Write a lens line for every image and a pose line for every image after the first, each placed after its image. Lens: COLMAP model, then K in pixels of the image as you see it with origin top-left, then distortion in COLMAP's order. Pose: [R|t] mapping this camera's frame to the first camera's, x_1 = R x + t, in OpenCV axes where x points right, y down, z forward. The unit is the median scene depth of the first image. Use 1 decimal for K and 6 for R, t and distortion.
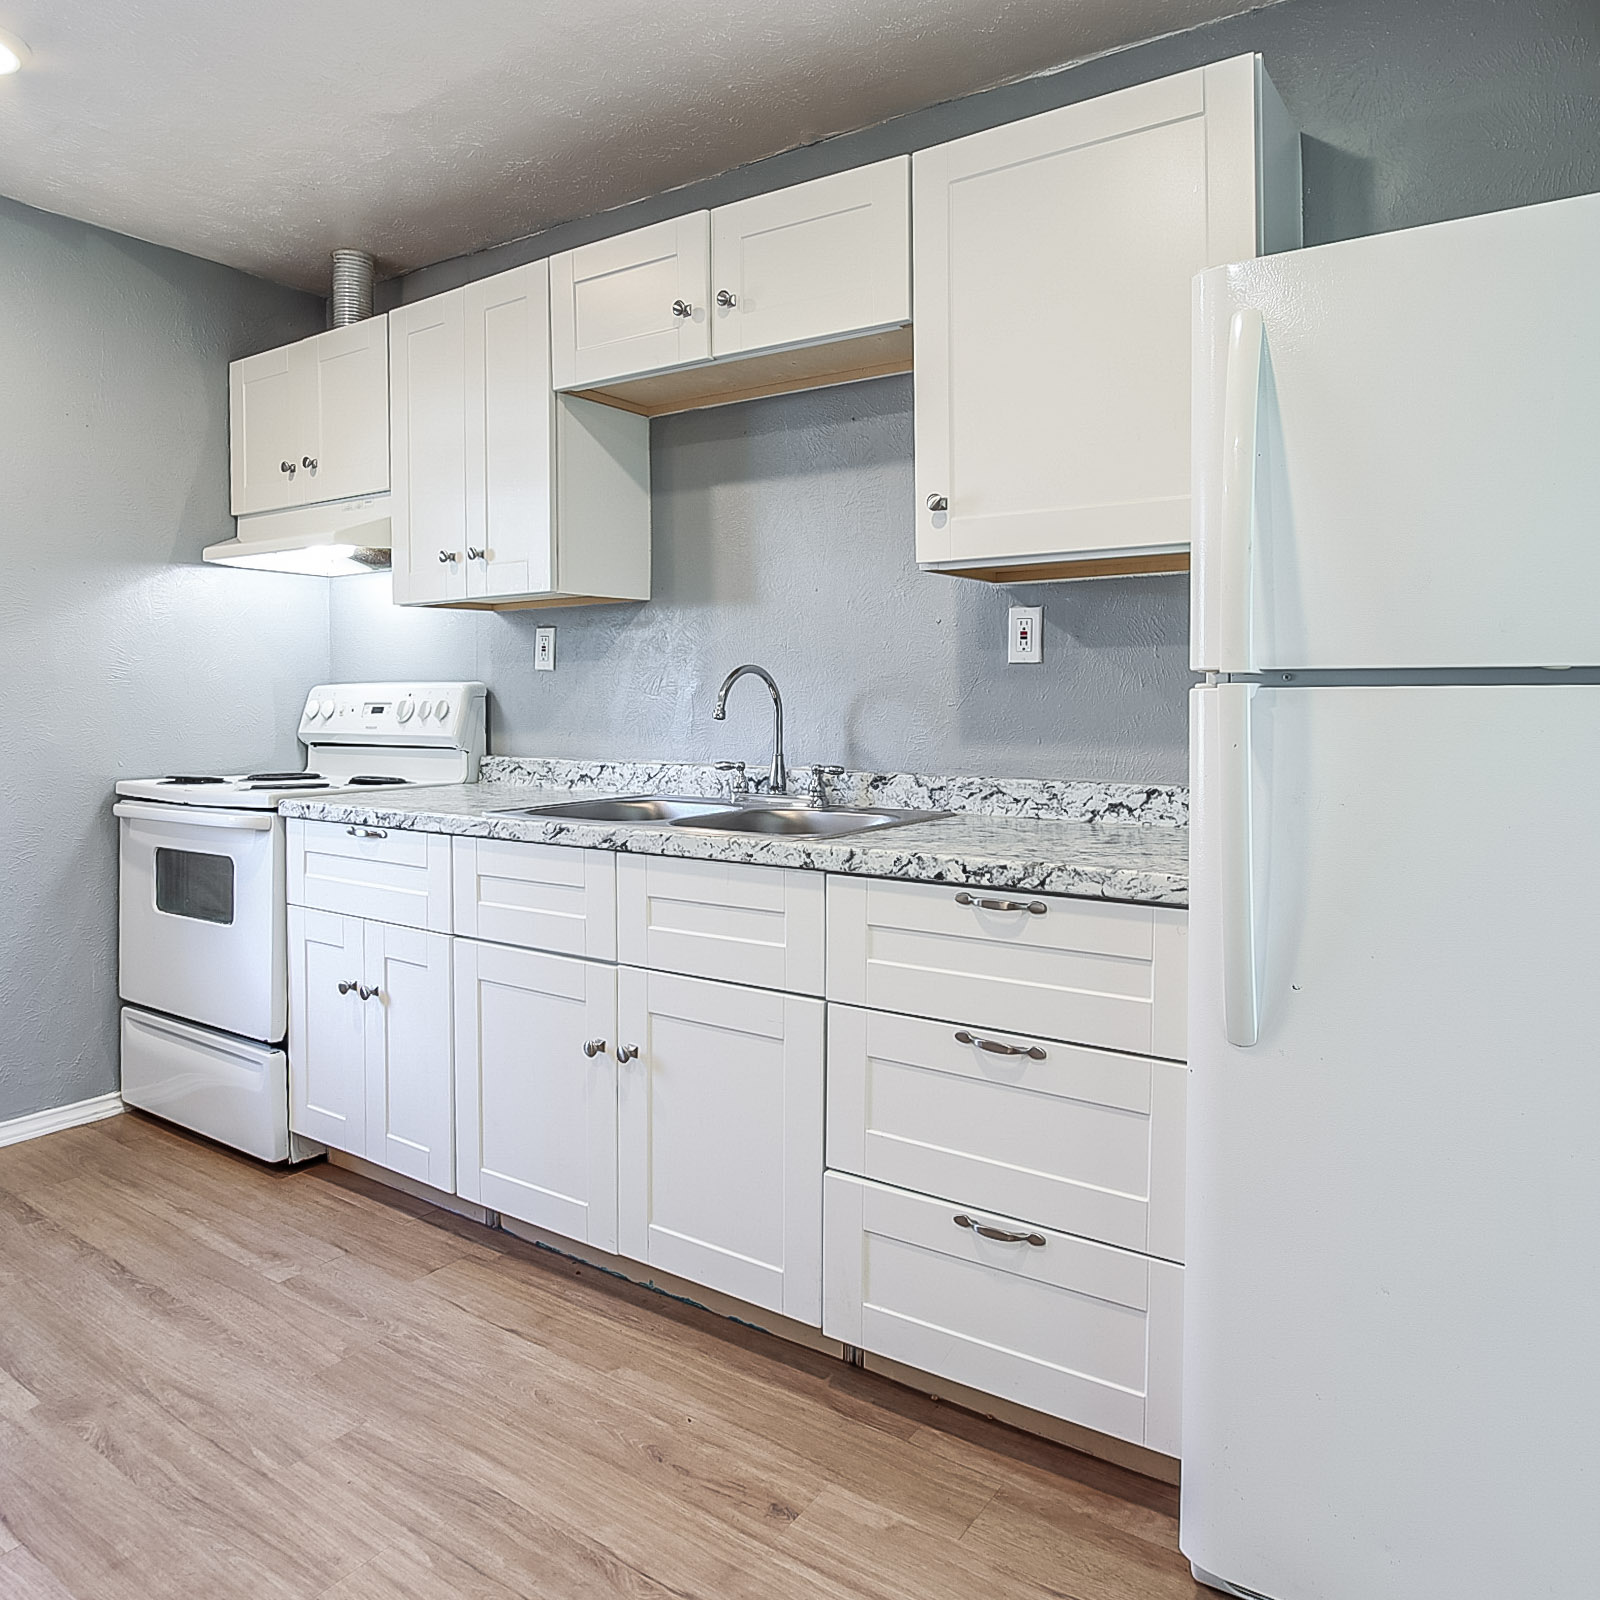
lens RADIAL K [[1145.4, 0, 795.5], [0, 1145.4, 787.3], [0, 0, 1]] dist [-0.032580, -0.007302]
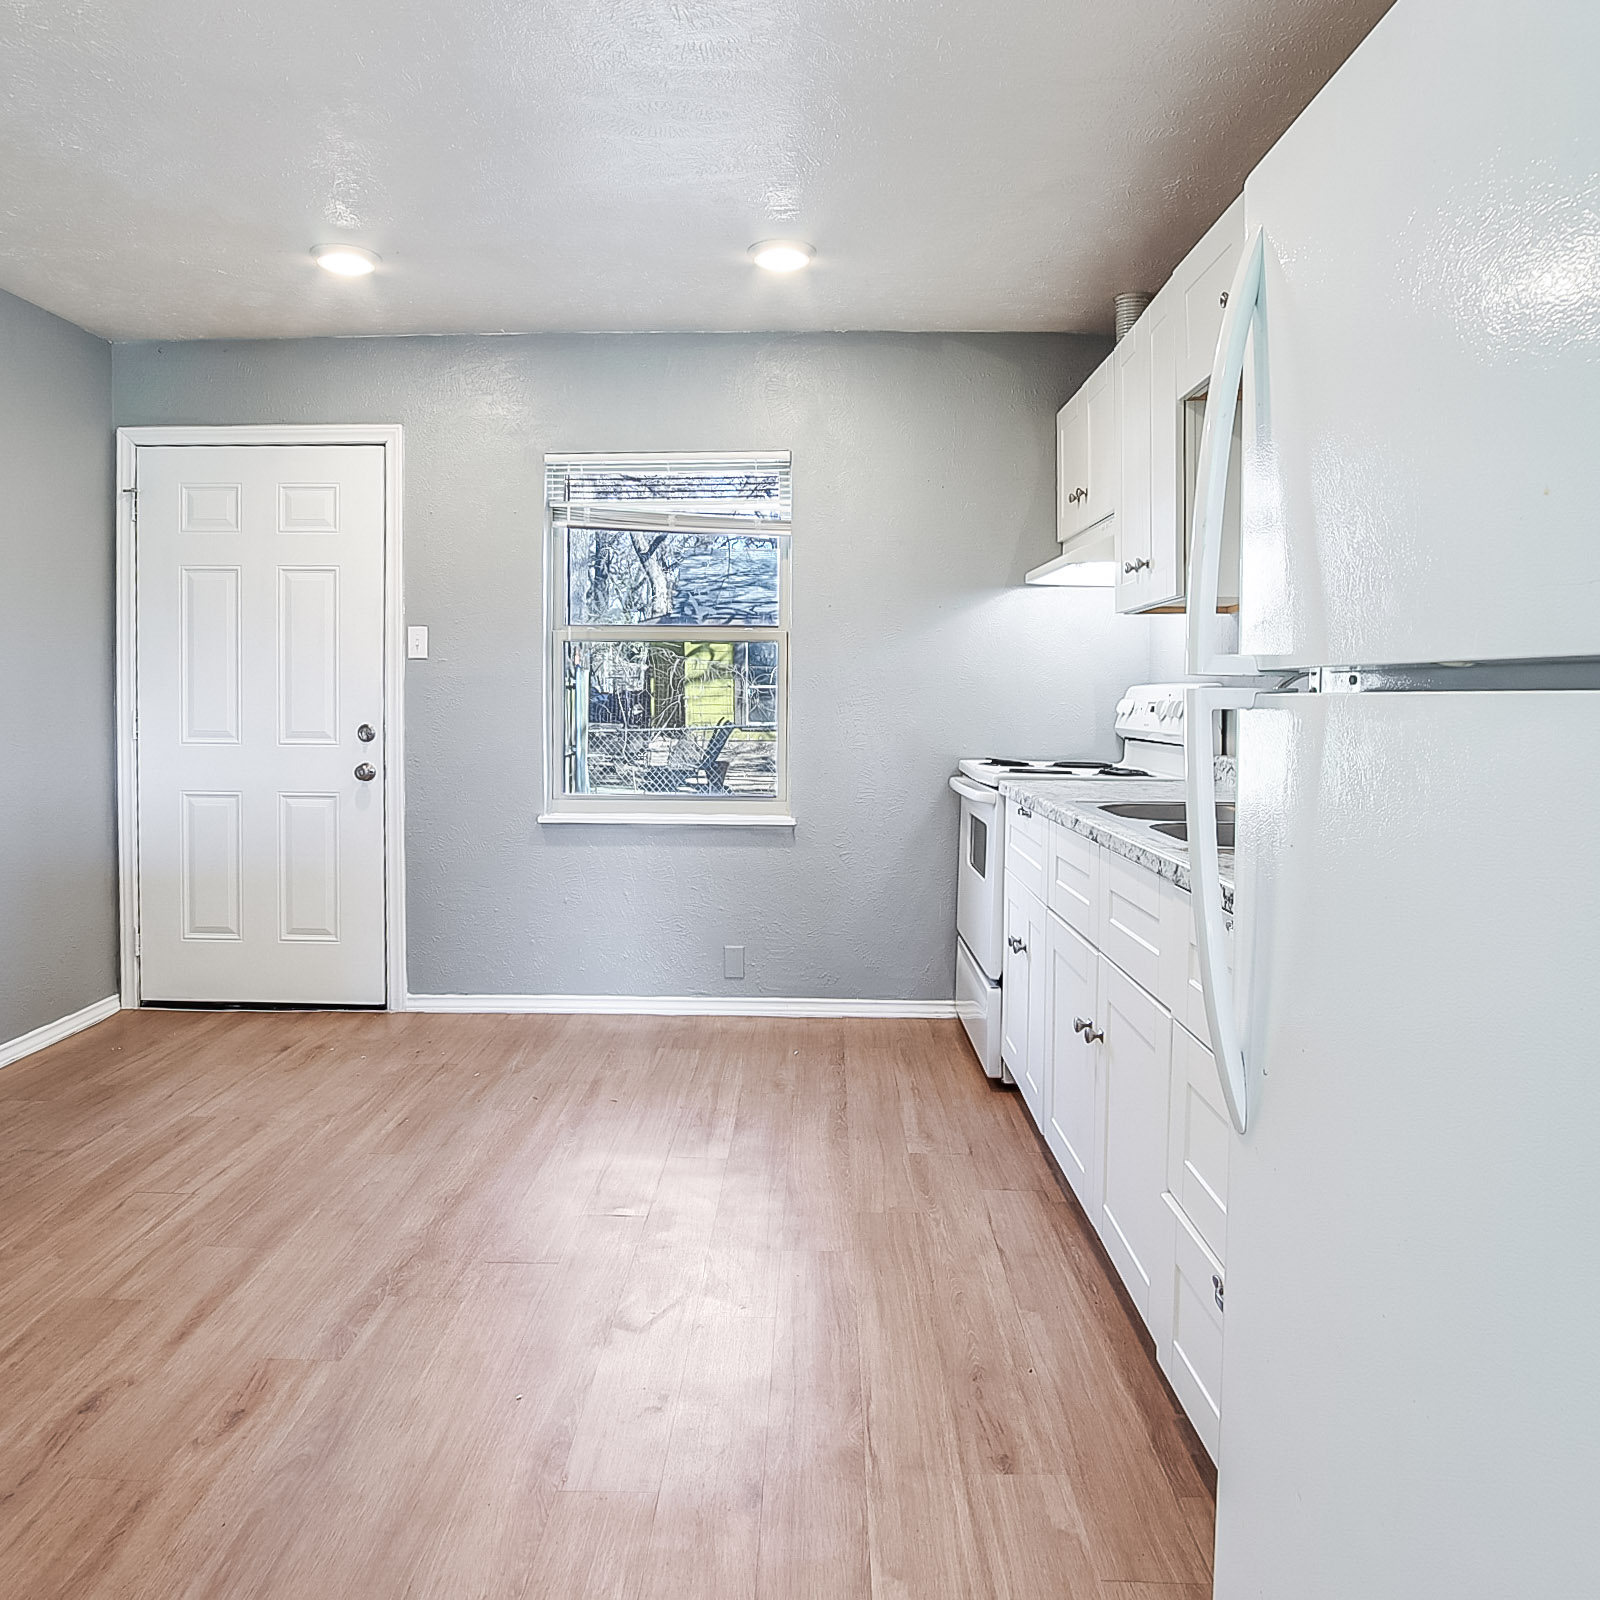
lens RADIAL K [[1145.4, 0, 790.3], [0, 1145.4, 810.7], [0, 0, 1]] dist [-0.032580, -0.007302]
pose [[0.547954, 0.090255, -0.831625, 0.487015], [-0.072672, 0.995540, 0.060161, -0.015522], [0.833346, 0.027470, 0.552069, 0.153692]]
